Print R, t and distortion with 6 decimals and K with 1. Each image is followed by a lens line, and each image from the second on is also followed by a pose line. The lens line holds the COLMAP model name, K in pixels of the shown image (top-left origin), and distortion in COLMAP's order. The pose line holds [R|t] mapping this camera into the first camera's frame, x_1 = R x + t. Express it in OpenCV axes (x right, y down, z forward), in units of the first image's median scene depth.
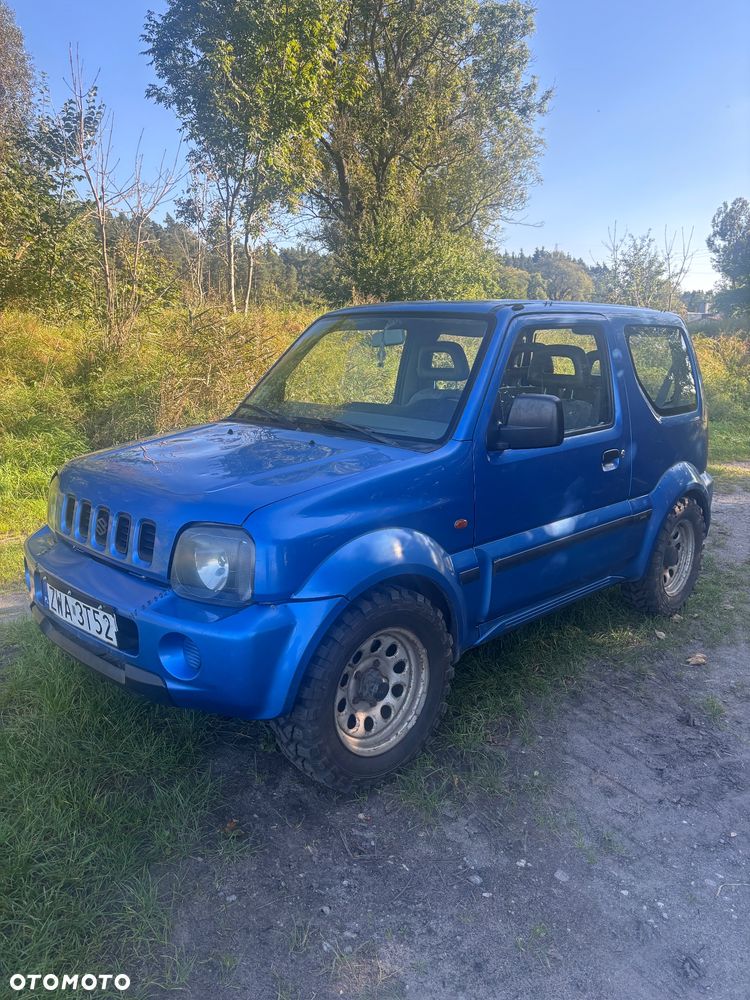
lens RADIAL K [[782.7, 0, 370.9], [0, 782.7, 487.6], [0, 0, 1]] dist [0.046085, -0.055425]
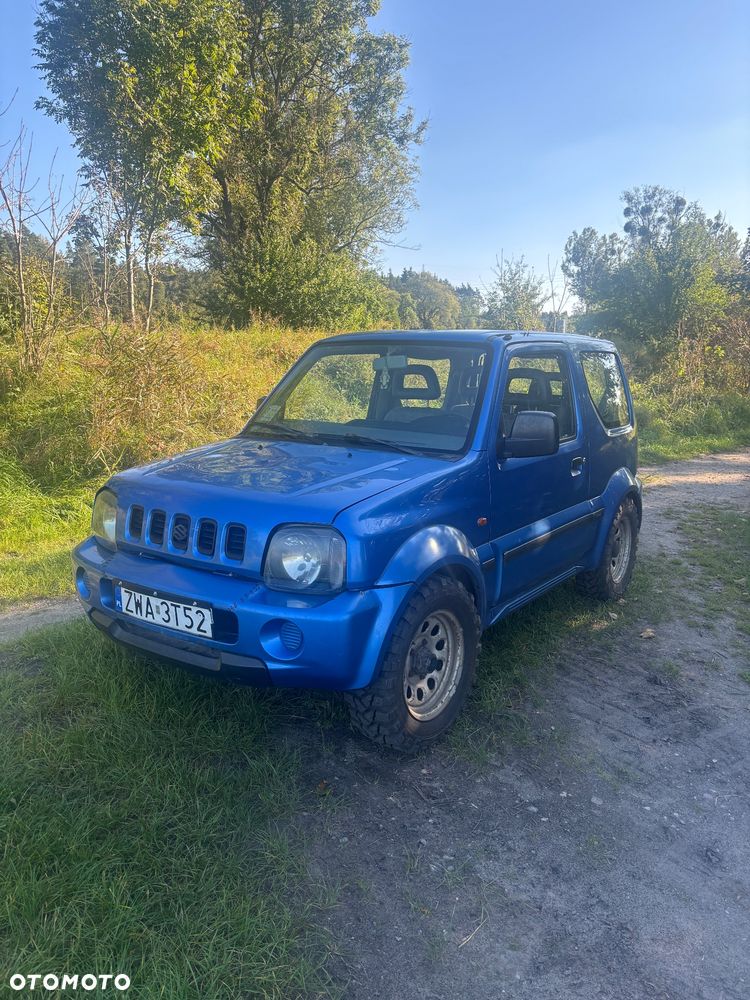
lens RADIAL K [[790.9, 0, 379.0], [0, 790.9, 484.6], [0, 0, 1]] dist [0.025051, 0.001508]
pose [[0.985097, -0.025157, 0.170147, -0.210750], [0.029621, 0.999279, -0.023752, 0.013028], [-0.169427, 0.028438, 0.985132, -0.129543]]
